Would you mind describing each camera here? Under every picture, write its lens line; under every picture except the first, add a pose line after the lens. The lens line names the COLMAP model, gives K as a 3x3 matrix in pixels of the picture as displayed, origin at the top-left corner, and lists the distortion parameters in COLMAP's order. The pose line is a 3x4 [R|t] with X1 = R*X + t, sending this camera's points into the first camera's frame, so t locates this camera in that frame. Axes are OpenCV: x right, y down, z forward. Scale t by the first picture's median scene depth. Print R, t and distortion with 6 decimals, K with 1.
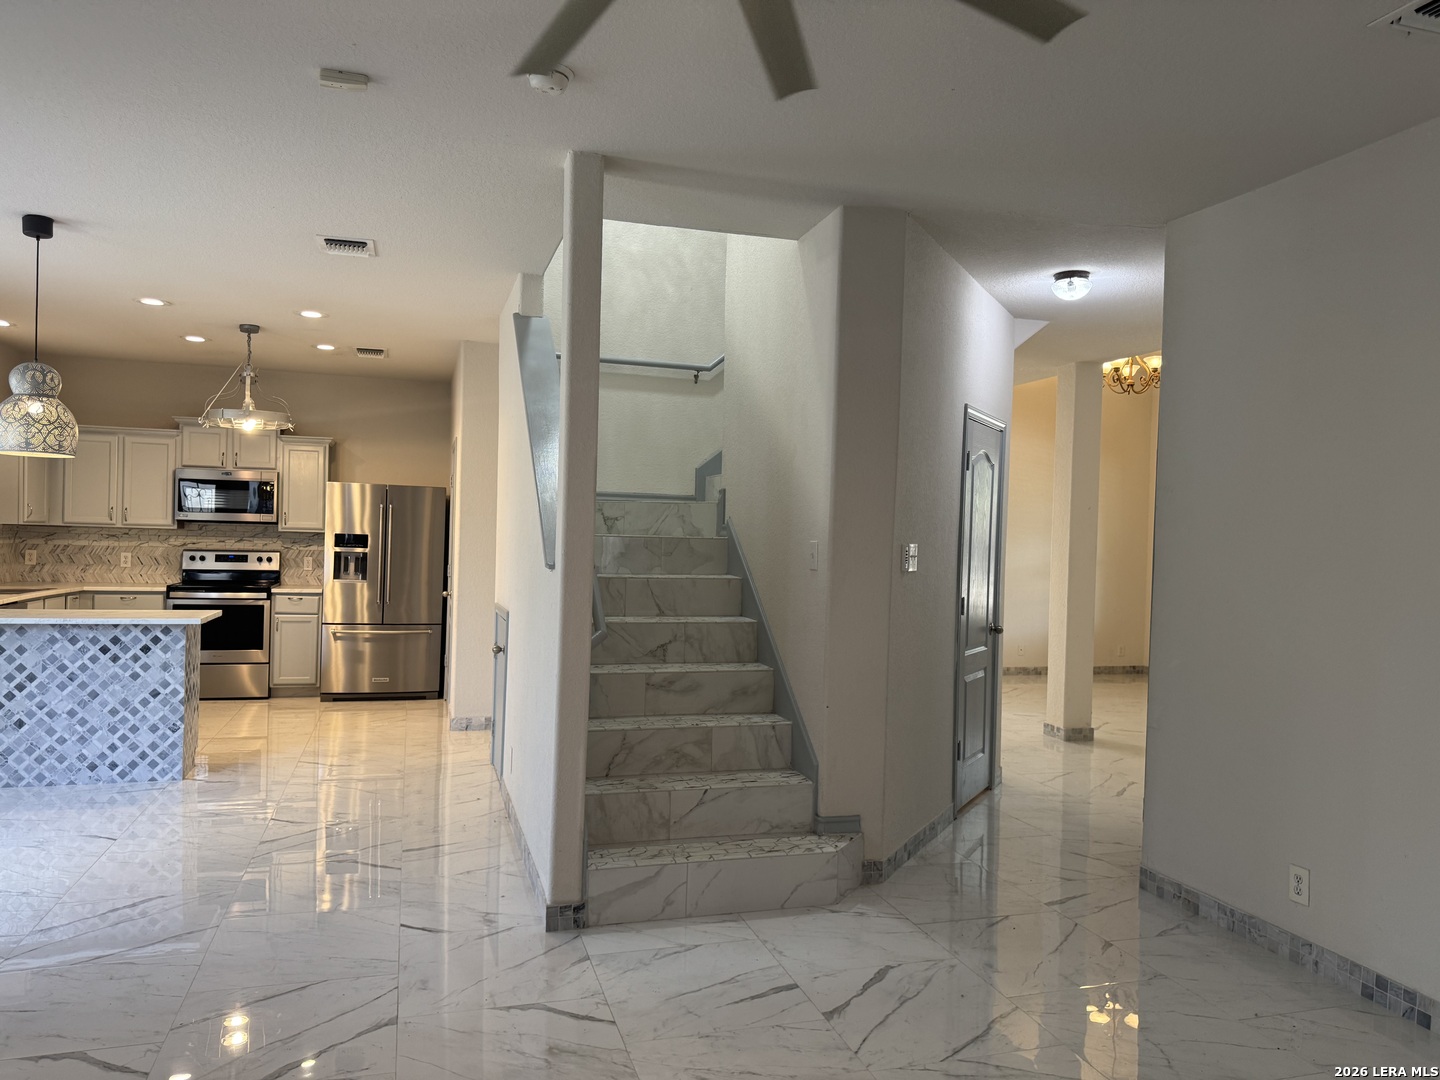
lens RADIAL K [[1010.6, 0, 717.7], [0, 1010.6, 547.9], [0, 0, 1]] dist [0.082738, -0.102129]
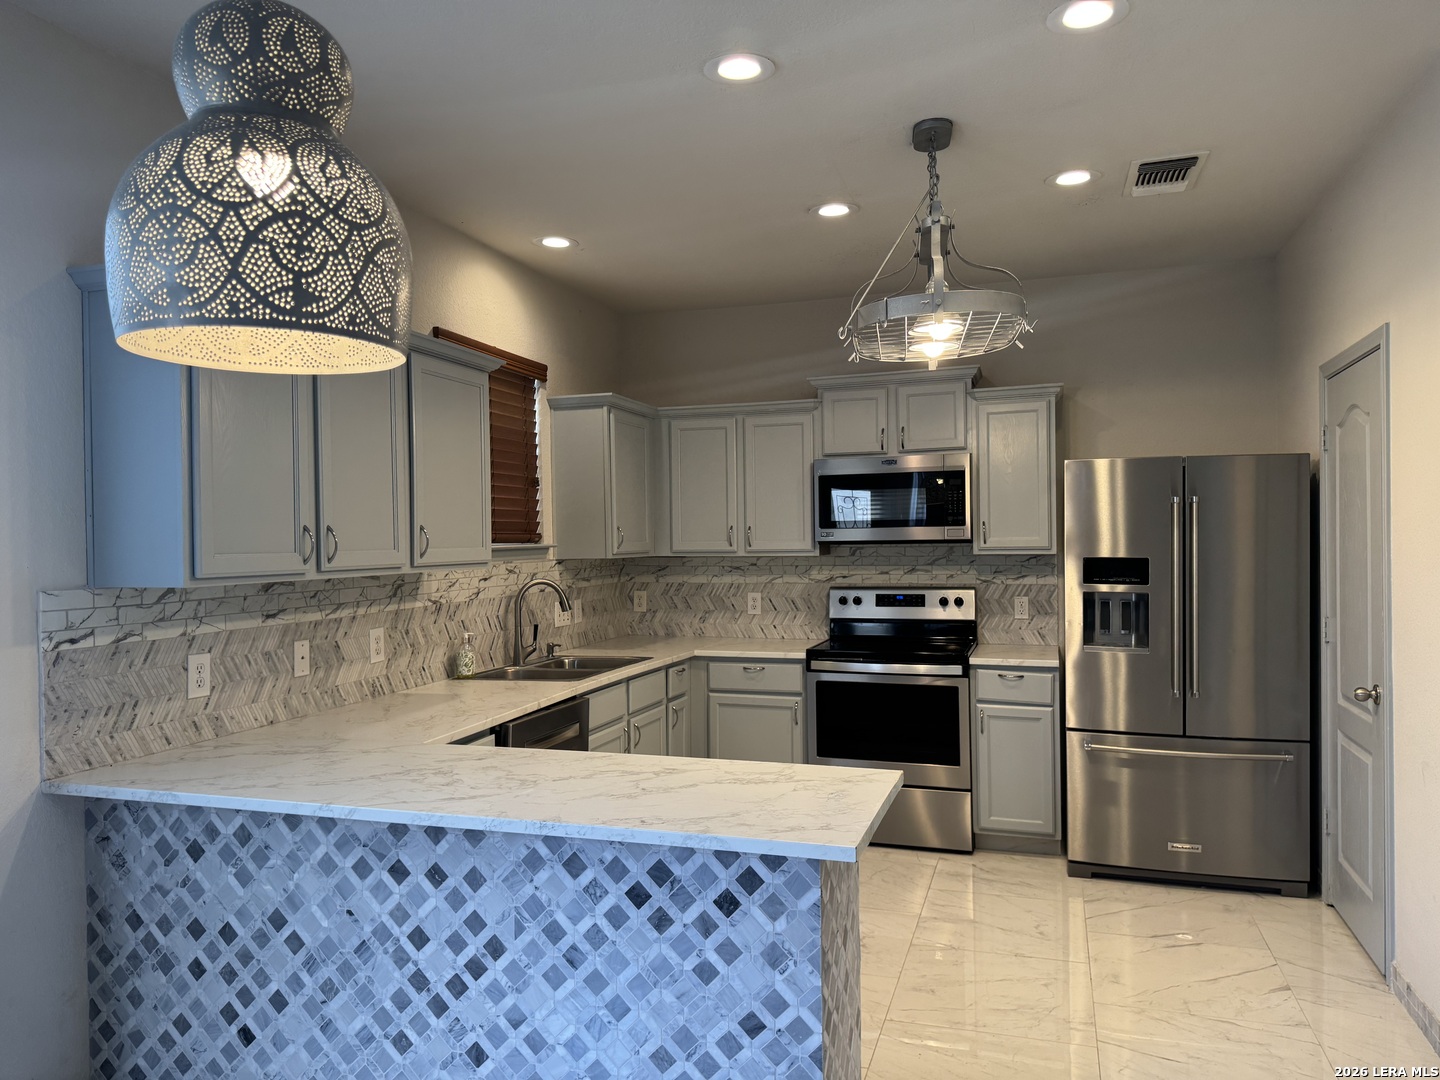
lens RADIAL K [[1010.6, 0, 707.0], [0, 1010.6, 545.1], [0, 0, 1]] dist [0.082738, -0.102129]
pose [[0.815737, -0.033865, -0.577430, -0.345627], [0.031291, 0.999406, -0.014408, -0.027714], [0.577576, -0.006316, 0.816313, 0.696959]]
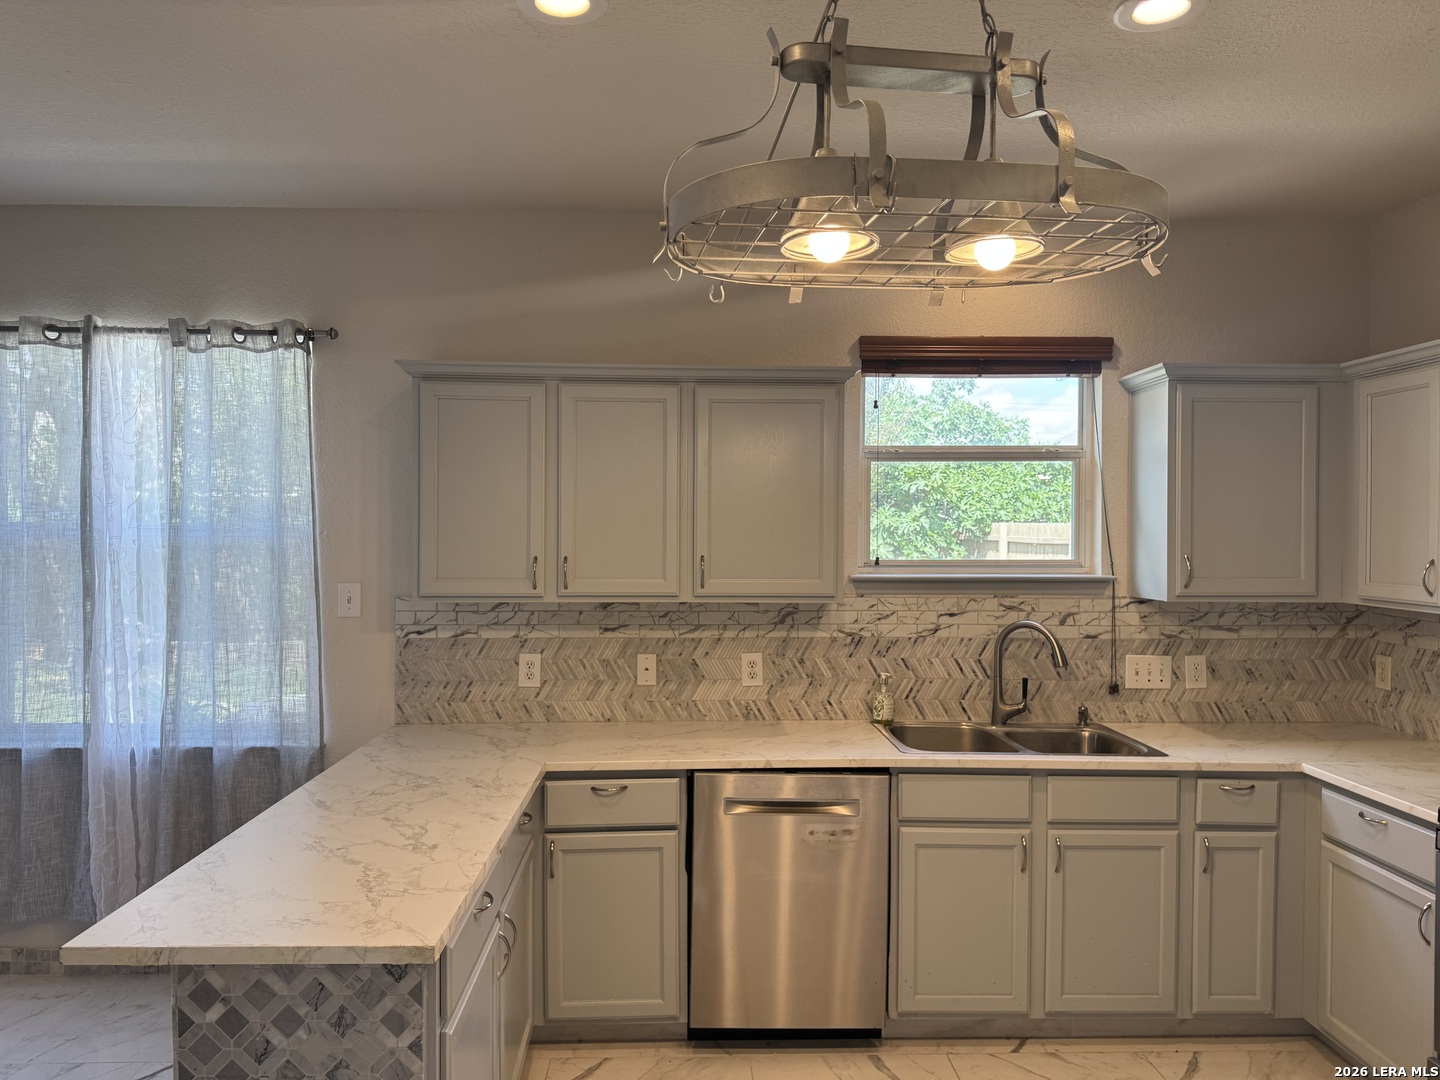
lens RADIAL K [[1010.6, 0, 712.3], [0, 1010.6, 544.6], [0, 0, 1]] dist [0.082738, -0.102129]
pose [[-0.262073, -0.014082, -0.964945, -0.251396], [-0.018754, 0.999779, -0.009497, -0.055287], [0.964866, 0.015608, -0.262279, 1.273286]]
